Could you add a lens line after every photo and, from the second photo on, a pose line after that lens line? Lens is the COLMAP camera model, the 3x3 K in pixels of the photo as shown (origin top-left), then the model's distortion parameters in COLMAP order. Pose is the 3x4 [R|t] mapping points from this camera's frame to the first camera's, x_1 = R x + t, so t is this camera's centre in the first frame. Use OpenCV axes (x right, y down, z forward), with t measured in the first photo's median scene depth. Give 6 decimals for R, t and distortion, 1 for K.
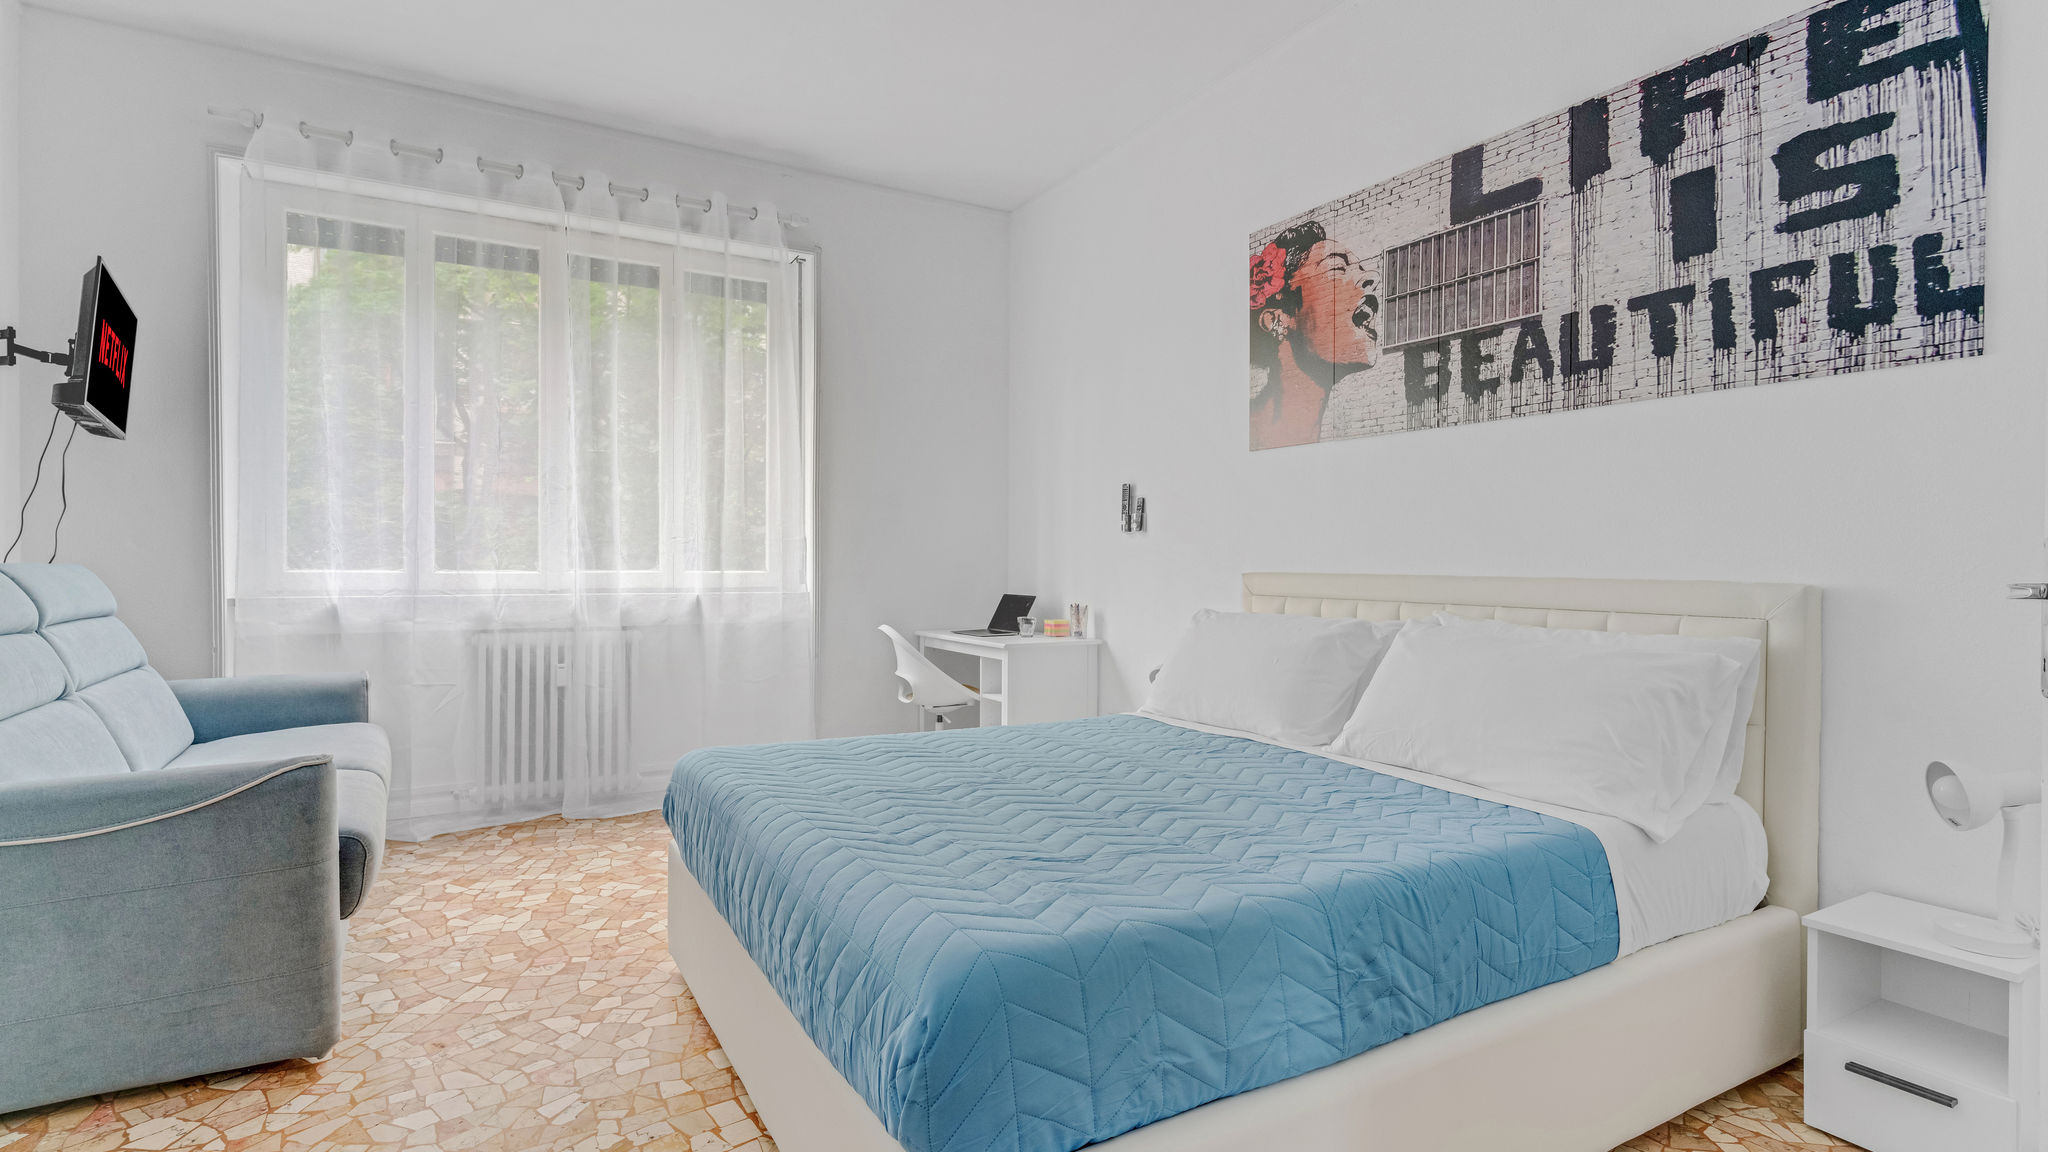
lens RADIAL K [[970.6, 0, 1027.9], [0, 970.6, 580.0], [0, 0, 1]] dist [-0.000426, -0.000116]
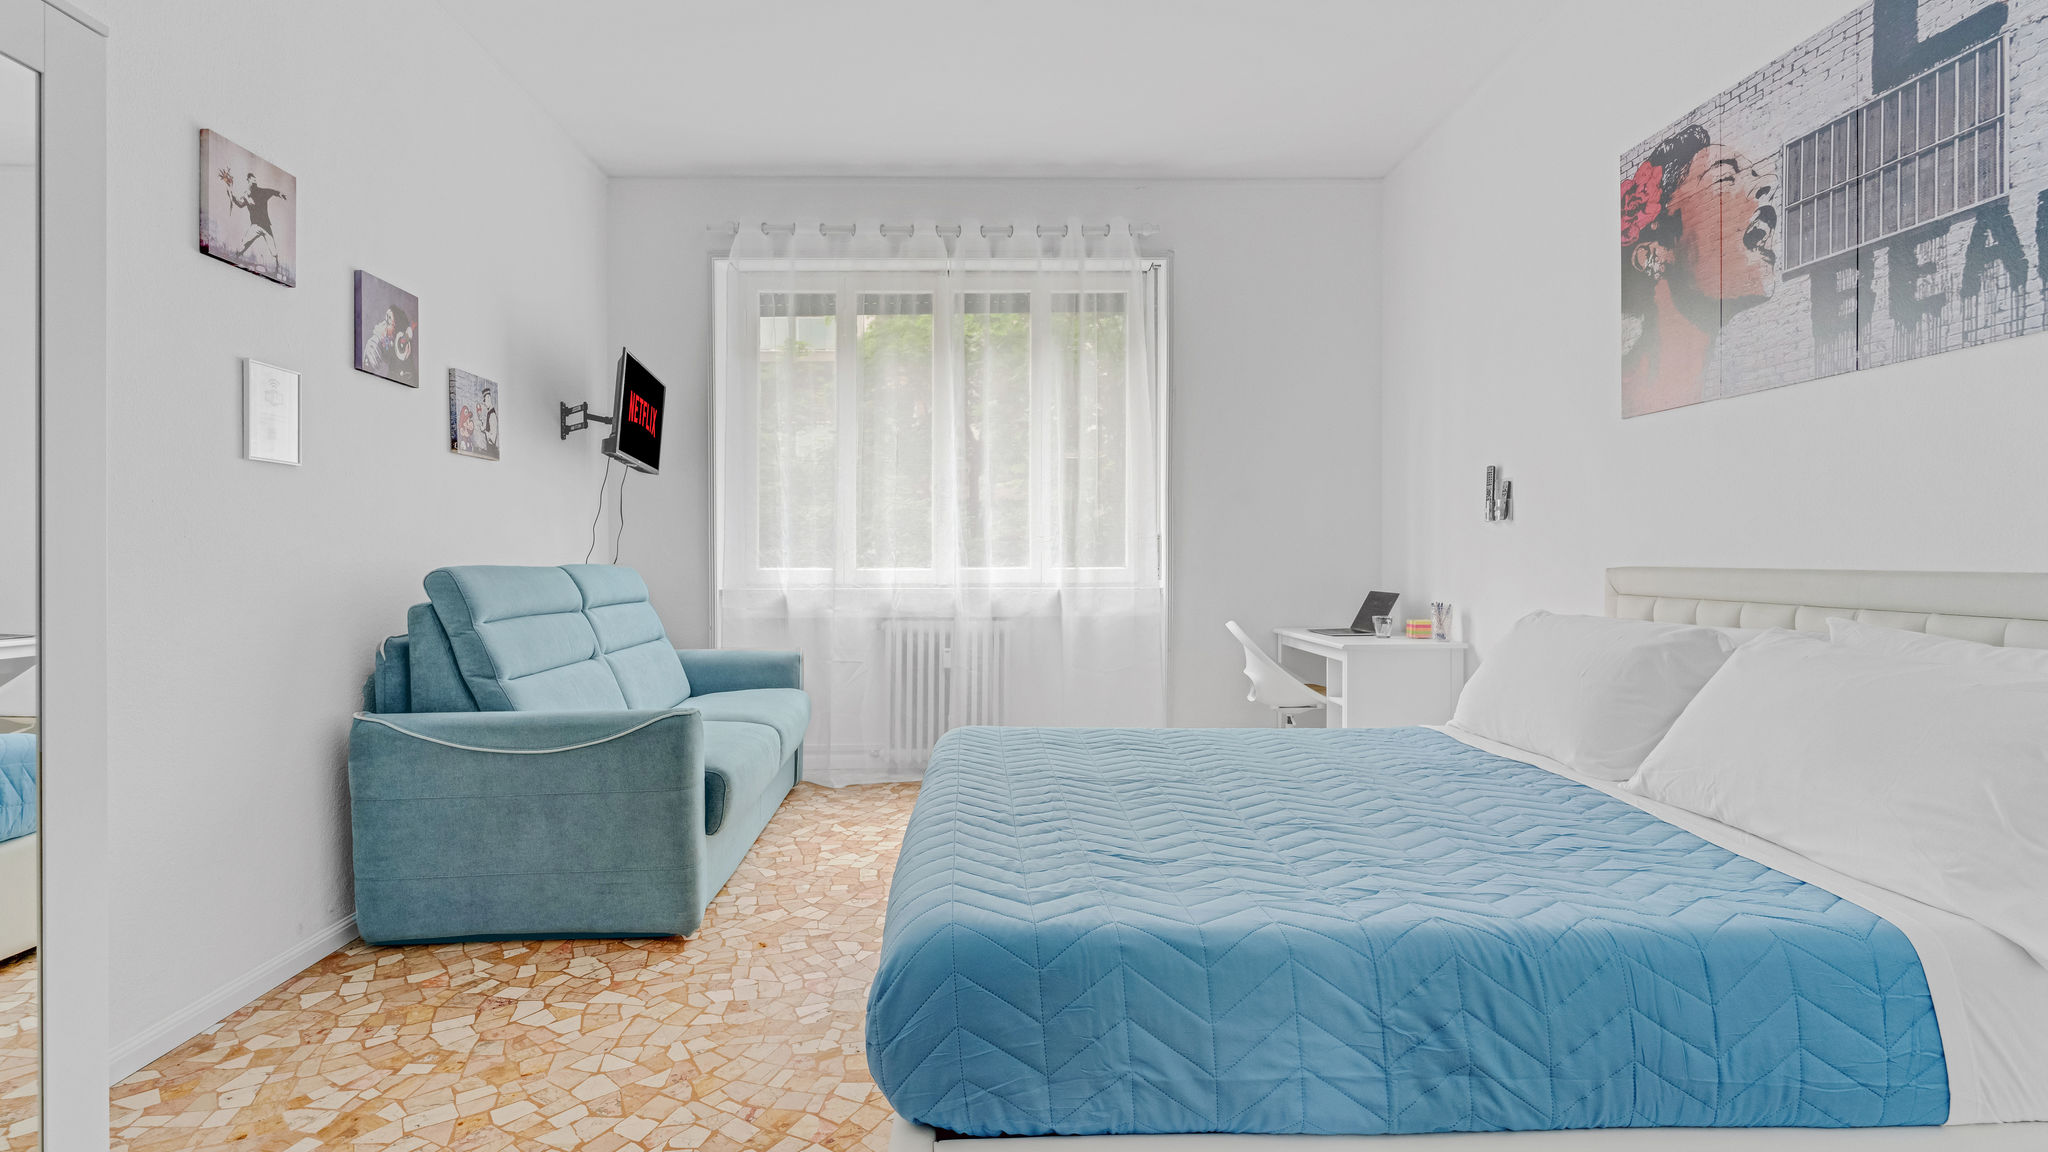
lens RADIAL K [[970.6, 0, 1008.8], [0, 970.6, 569.5], [0, 0, 1]] dist [-0.000426, -0.000116]
pose [[0.873417, -0.003093, -0.486962, 0.225749], [-0.000052, 0.999979, -0.006444, -0.000340], [0.486972, 0.005653, 0.873399, 0.039982]]
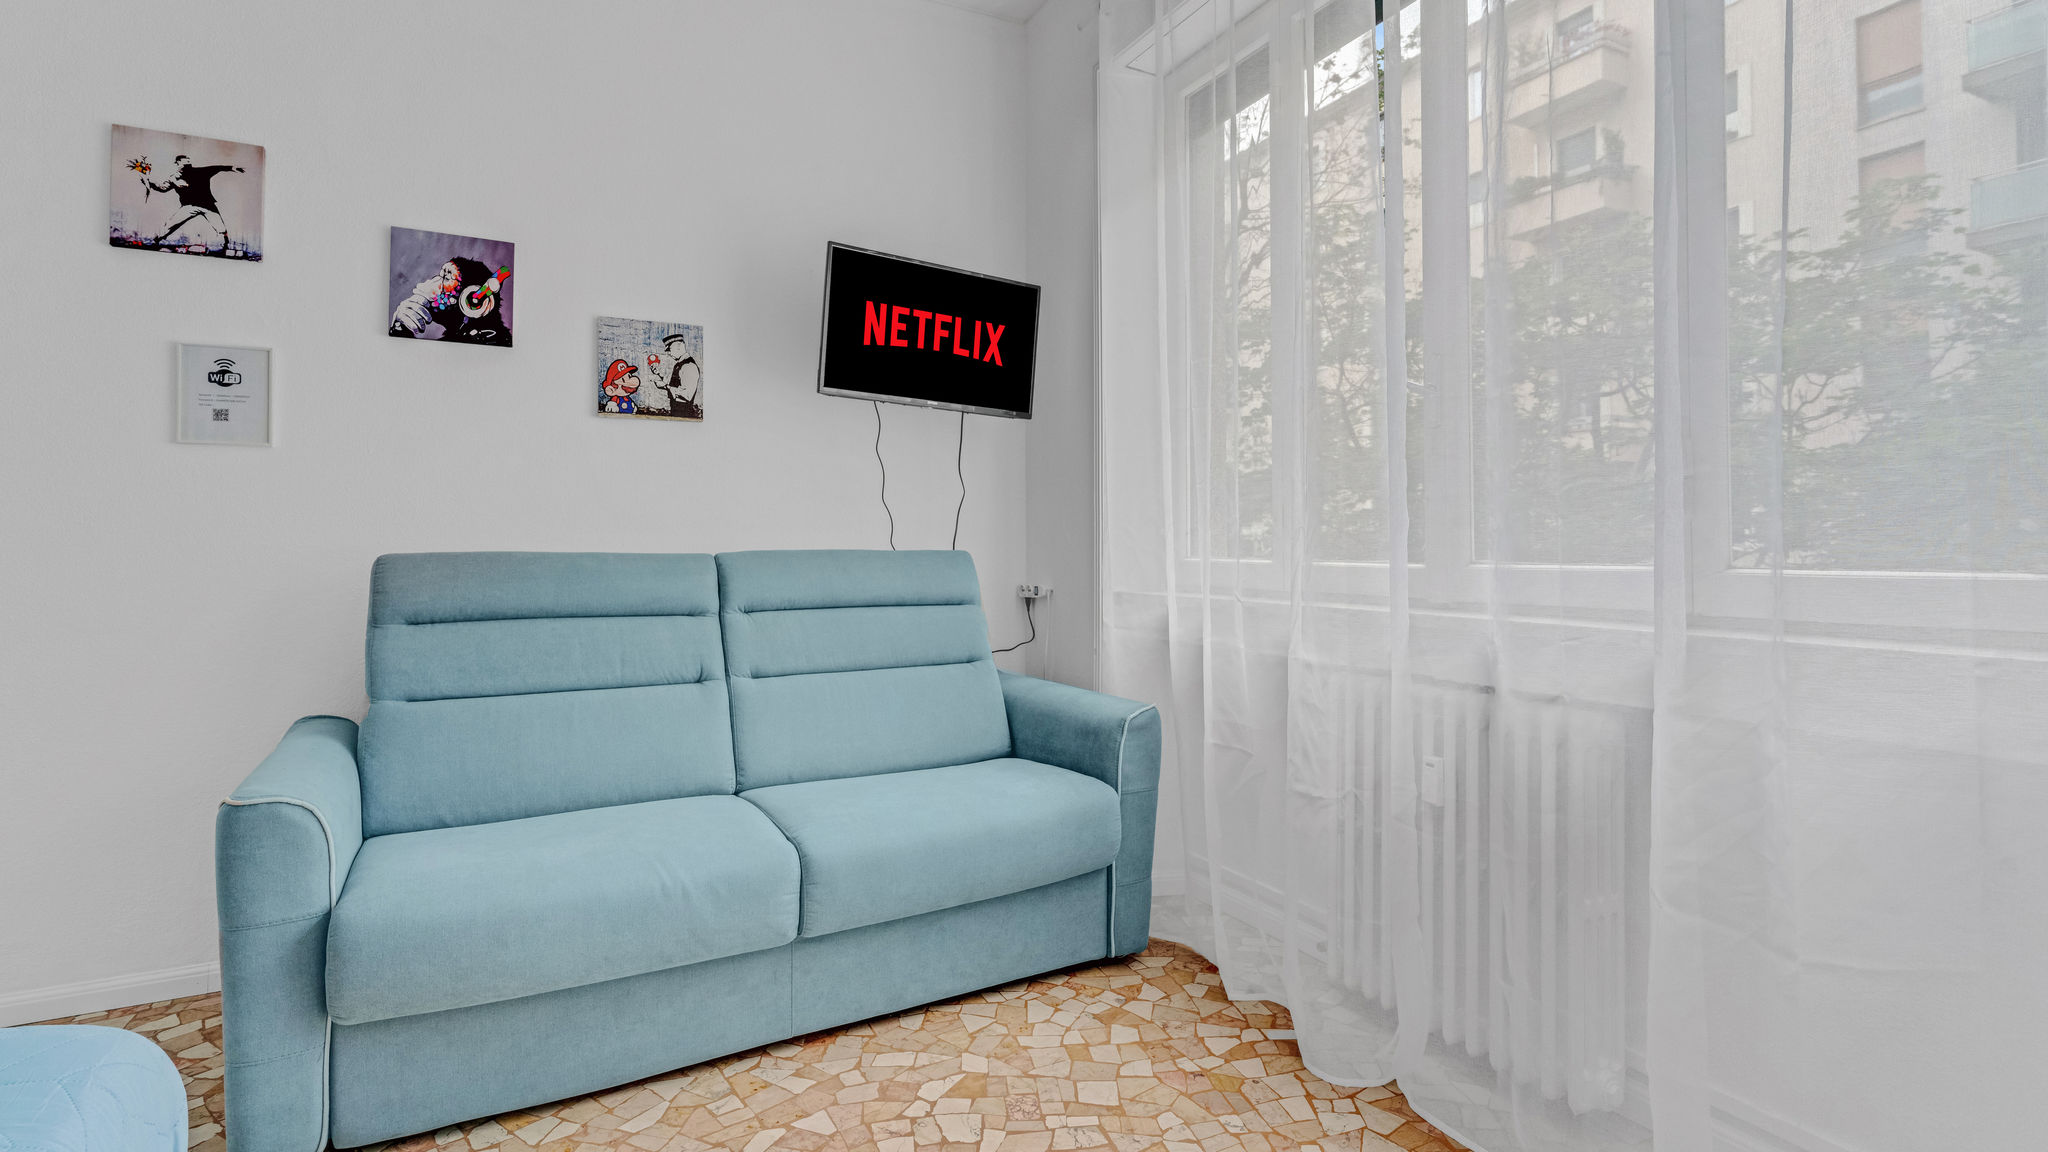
lens RADIAL K [[970.6, 0, 993.8], [0, 970.6, 532.6], [0, 0, 1]] dist [-0.000426, -0.000116]
pose [[-0.060703, -0.020625, -0.997943, 0.020241], [-0.013021, 0.999718, -0.019870, -0.018224], [0.998071, 0.011788, -0.060954, 1.235648]]
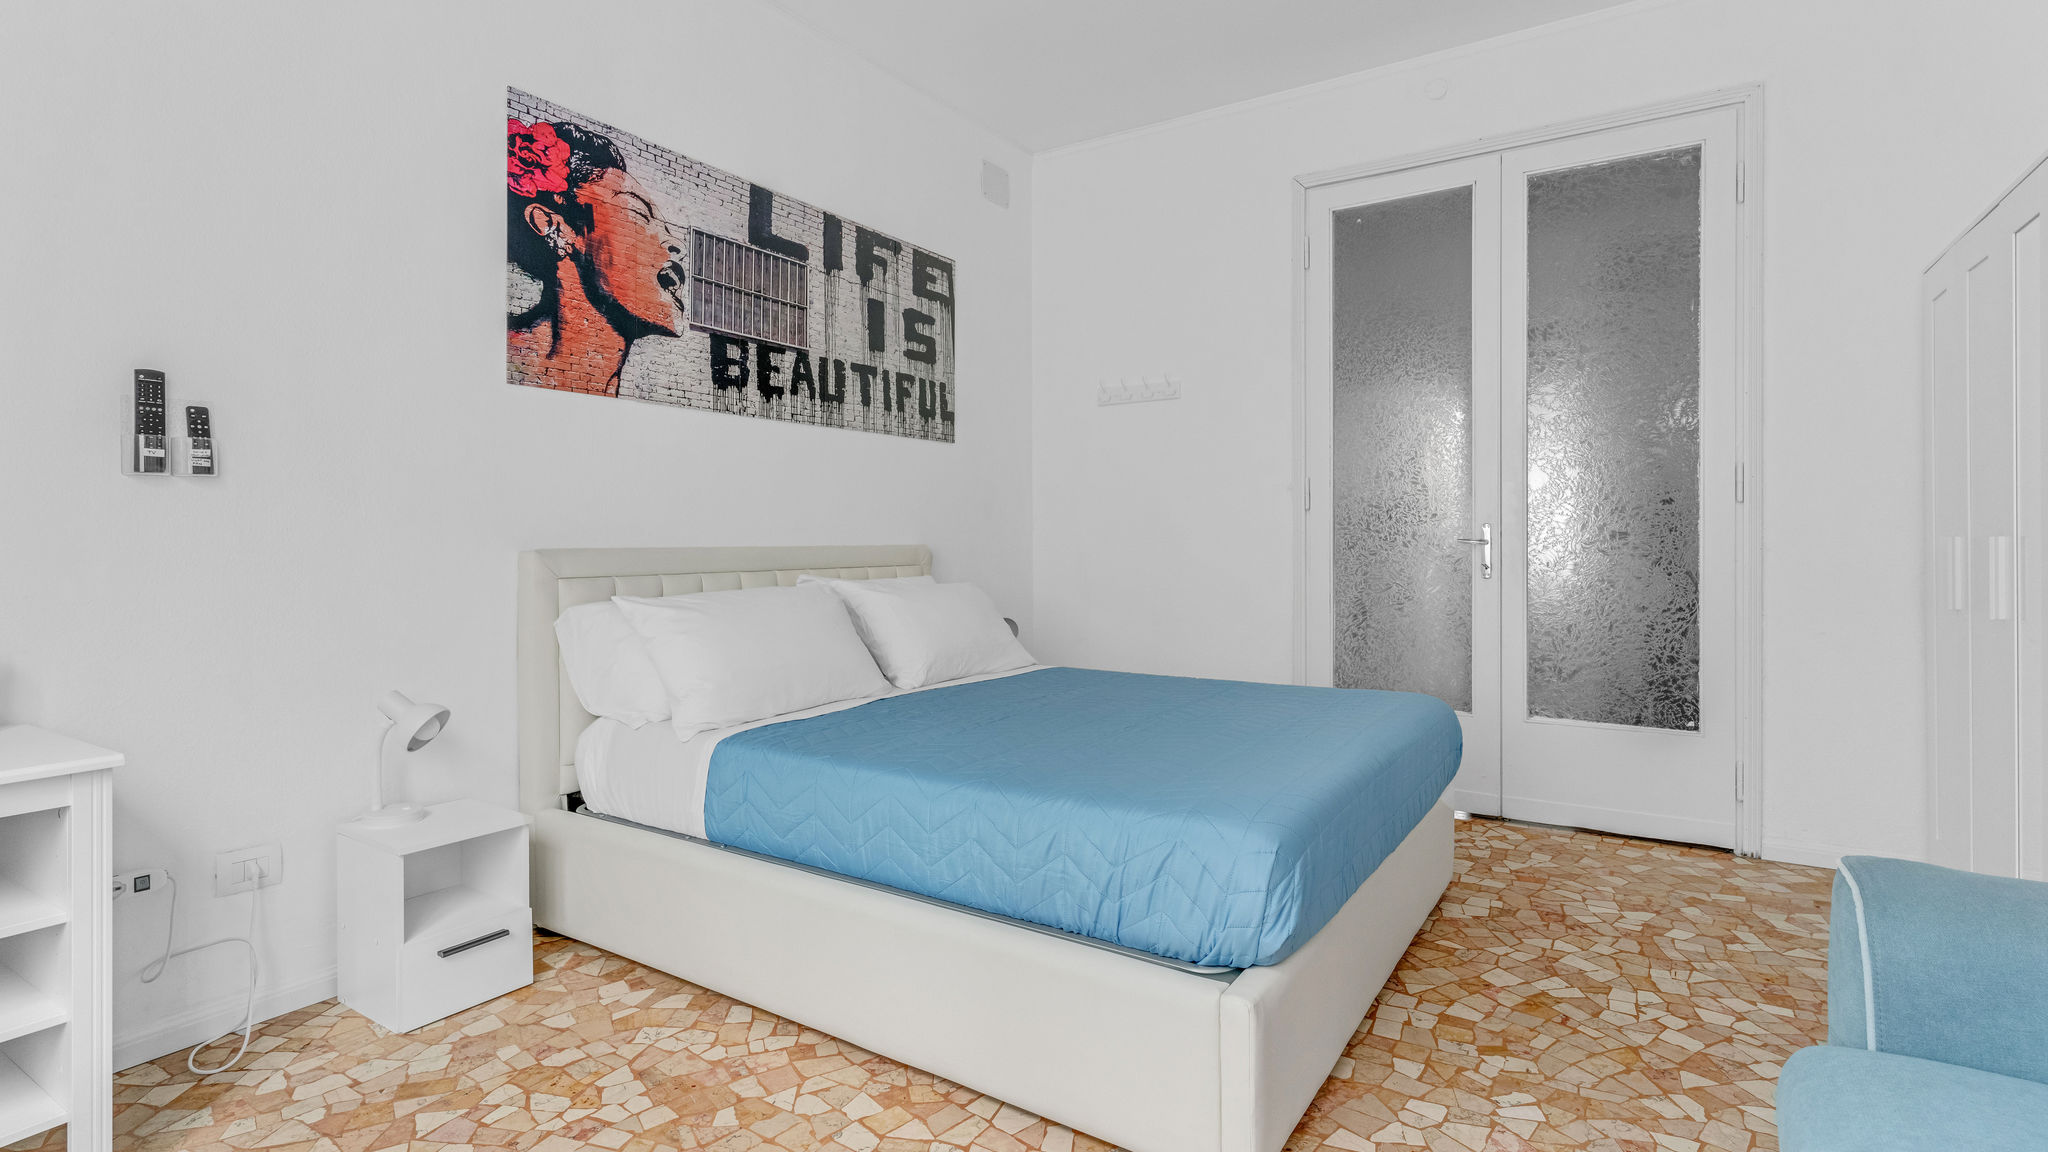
lens RADIAL K [[1020.2, 0, 990.3], [0, 1020.2, 532.3], [0, 0, 1]] dist [0.013264, 0.000427]
pose [[-0.437413, 0.001465, 0.899259, -0.801607], [0.018582, 0.999800, 0.007409, -0.025422], [-0.899069, 0.019951, -0.437353, 1.310832]]
